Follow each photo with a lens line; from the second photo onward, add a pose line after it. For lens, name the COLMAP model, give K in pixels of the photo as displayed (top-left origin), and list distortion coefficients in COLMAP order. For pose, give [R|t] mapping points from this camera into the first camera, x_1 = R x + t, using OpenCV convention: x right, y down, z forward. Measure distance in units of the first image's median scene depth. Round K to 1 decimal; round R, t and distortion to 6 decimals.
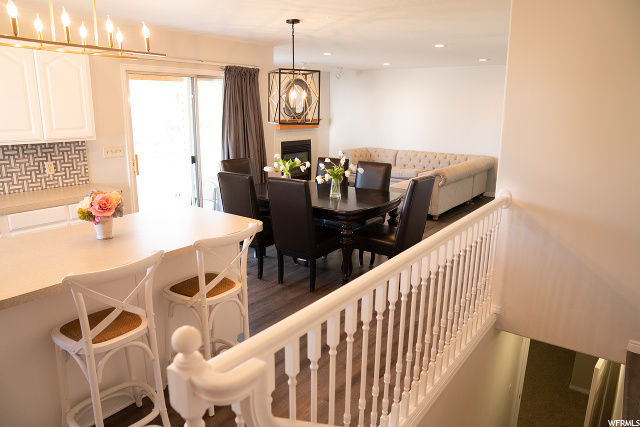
lens RADIAL K [[443.5, 0, 317.0], [0, 443.5, 216.3], [0, 0, 1]] dist [-0.143890, 0.106436]
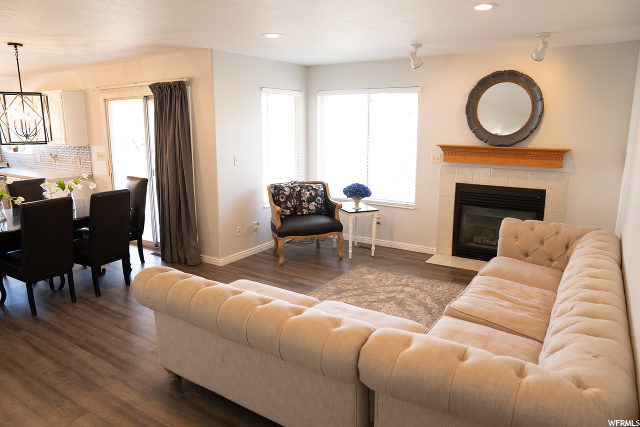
lens RADIAL K [[443.5, 0, 317.0], [0, 443.5, 216.3], [0, 0, 1]] dist [-0.143890, 0.106436]
pose [[0.046542, 0.190373, -0.980608, 1.136164], [-0.236992, 0.955748, 0.174299, -0.429703], [0.970396, 0.224284, 0.089599, 1.823641]]
